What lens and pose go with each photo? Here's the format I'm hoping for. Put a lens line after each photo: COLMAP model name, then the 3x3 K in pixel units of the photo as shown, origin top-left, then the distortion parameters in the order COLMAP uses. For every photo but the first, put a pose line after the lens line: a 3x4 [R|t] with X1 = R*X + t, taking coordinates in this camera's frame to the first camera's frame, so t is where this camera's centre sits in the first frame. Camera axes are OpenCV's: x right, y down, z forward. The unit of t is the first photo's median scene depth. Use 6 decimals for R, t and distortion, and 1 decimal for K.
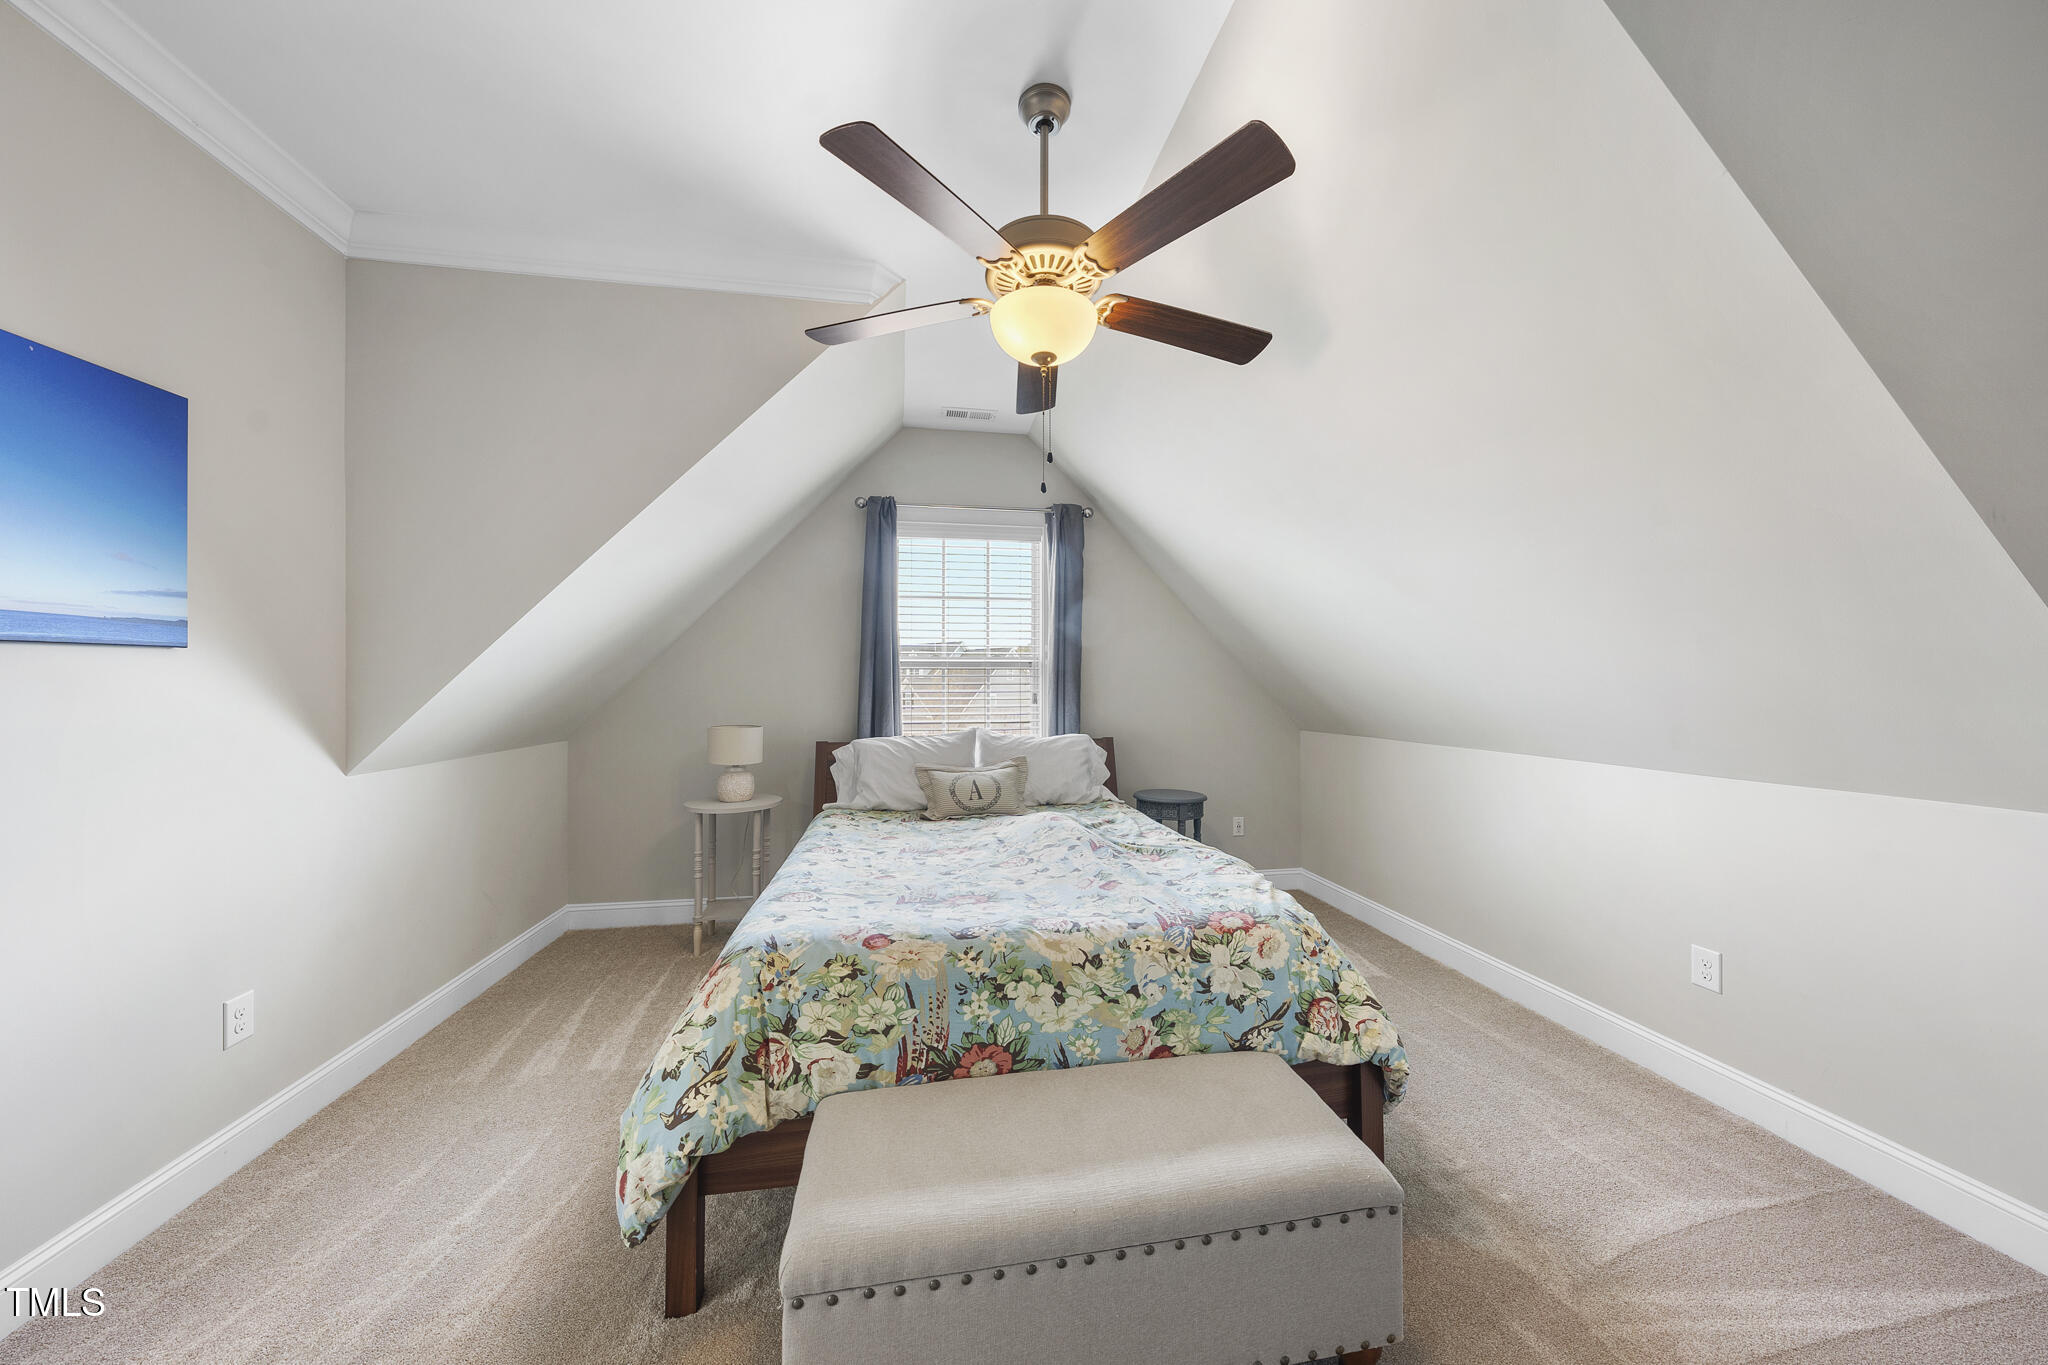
lens RADIAL K [[687.4, 0, 1024.0], [0, 687.4, 682.5], [0, 0, 1]] dist [-0.002687, 0.000232]
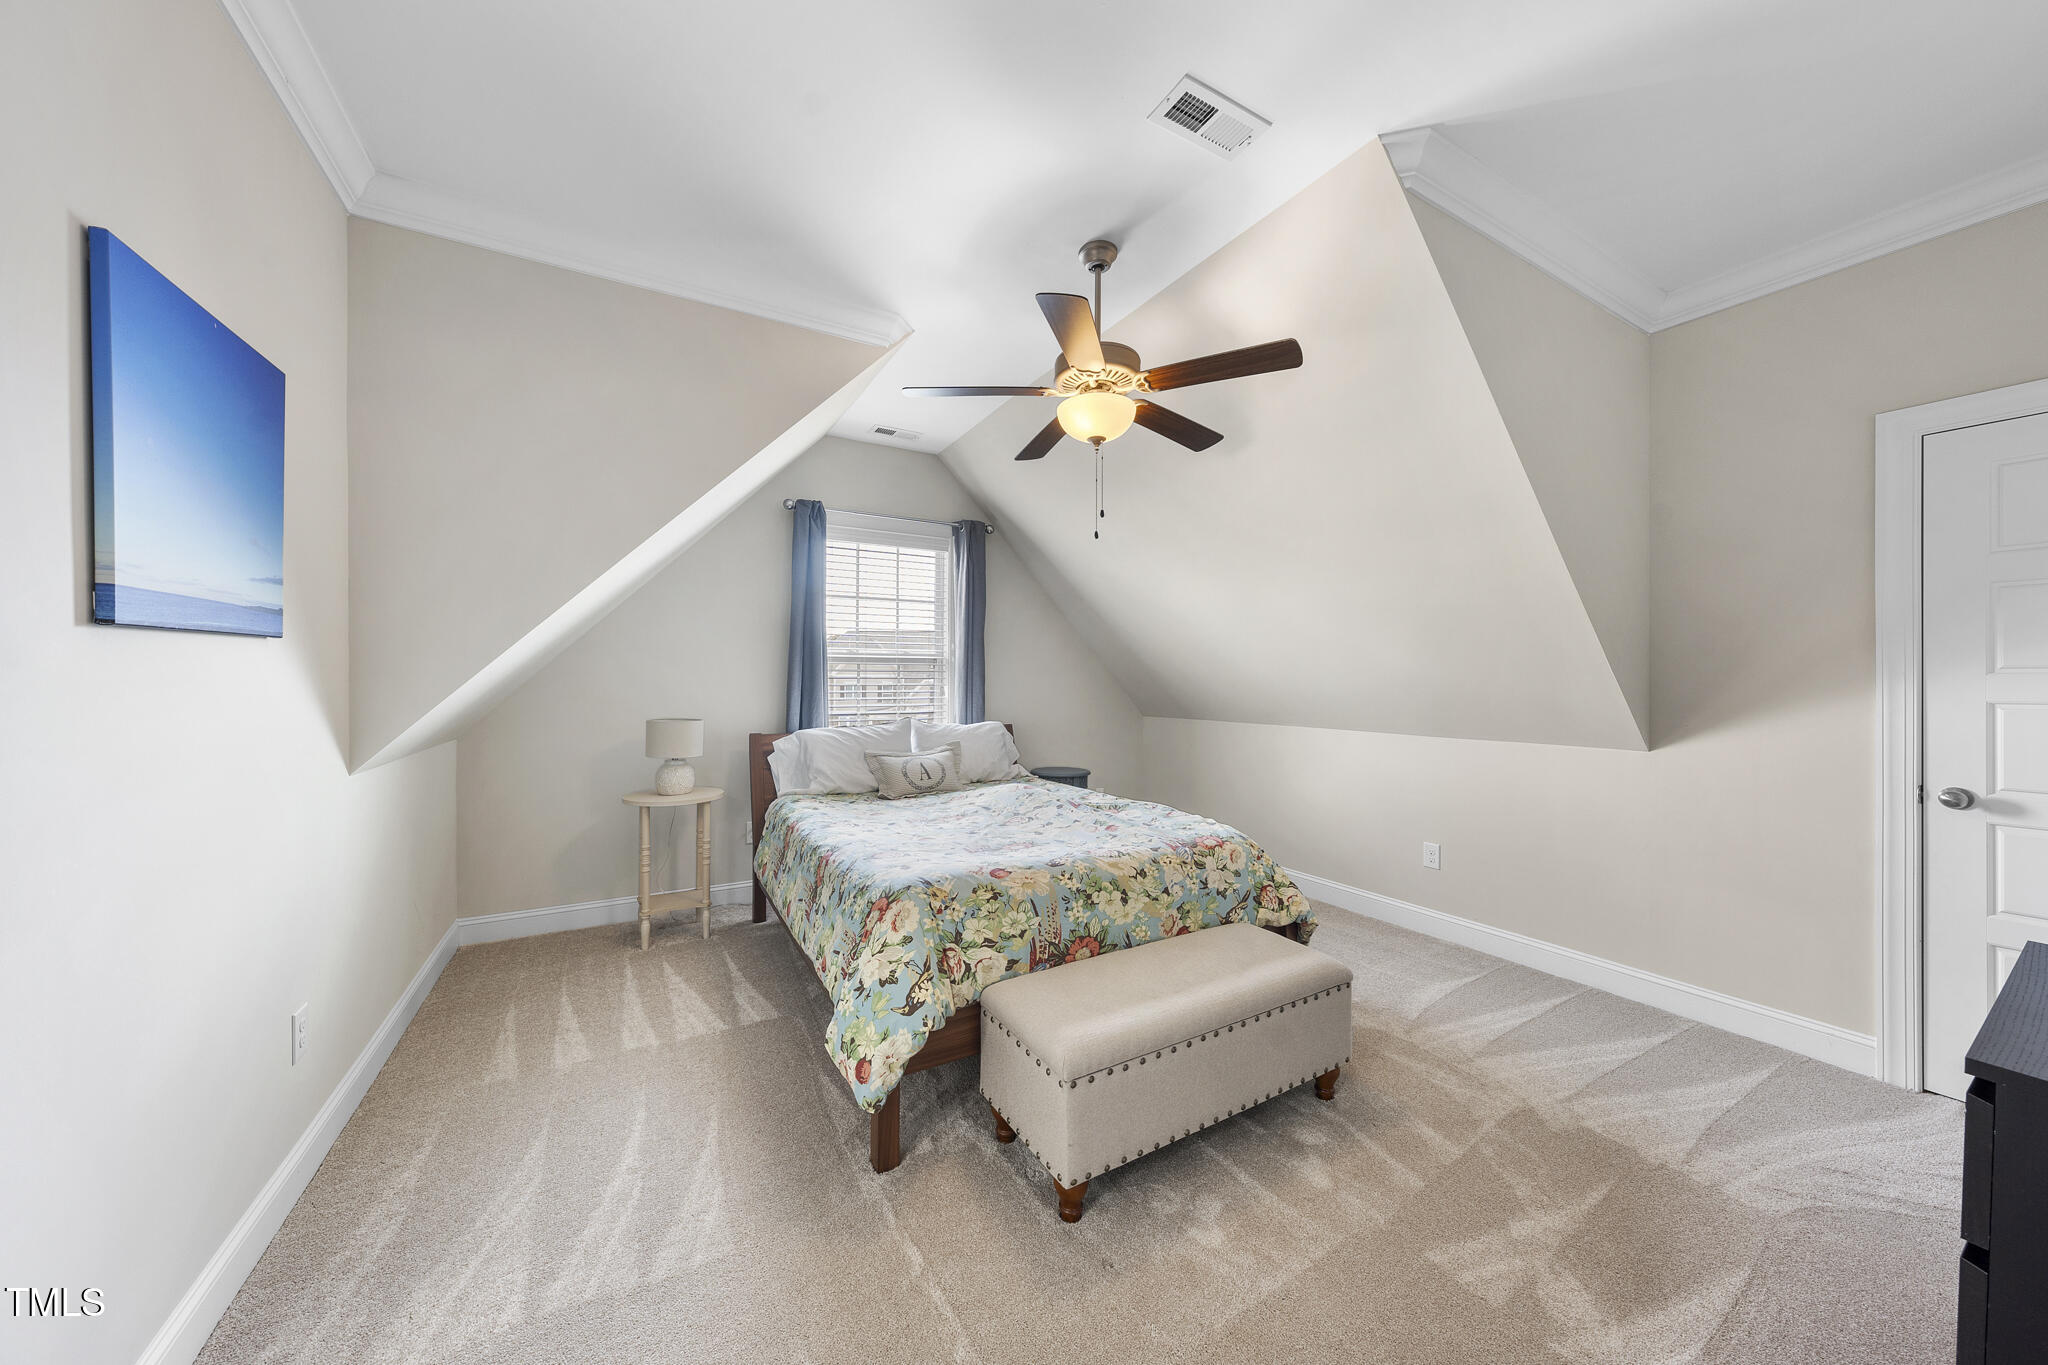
lens RADIAL K [[687.4, 0, 1024.0], [0, 687.4, 682.5], [0, 0, 1]] dist [-0.002687, 0.000232]
pose [[0.939433, 0.000964, 0.342730, -0.607919], [-0.003685, 0.999967, 0.007290, 0.000554], [-0.342711, -0.008112, 0.939406, -0.248211]]
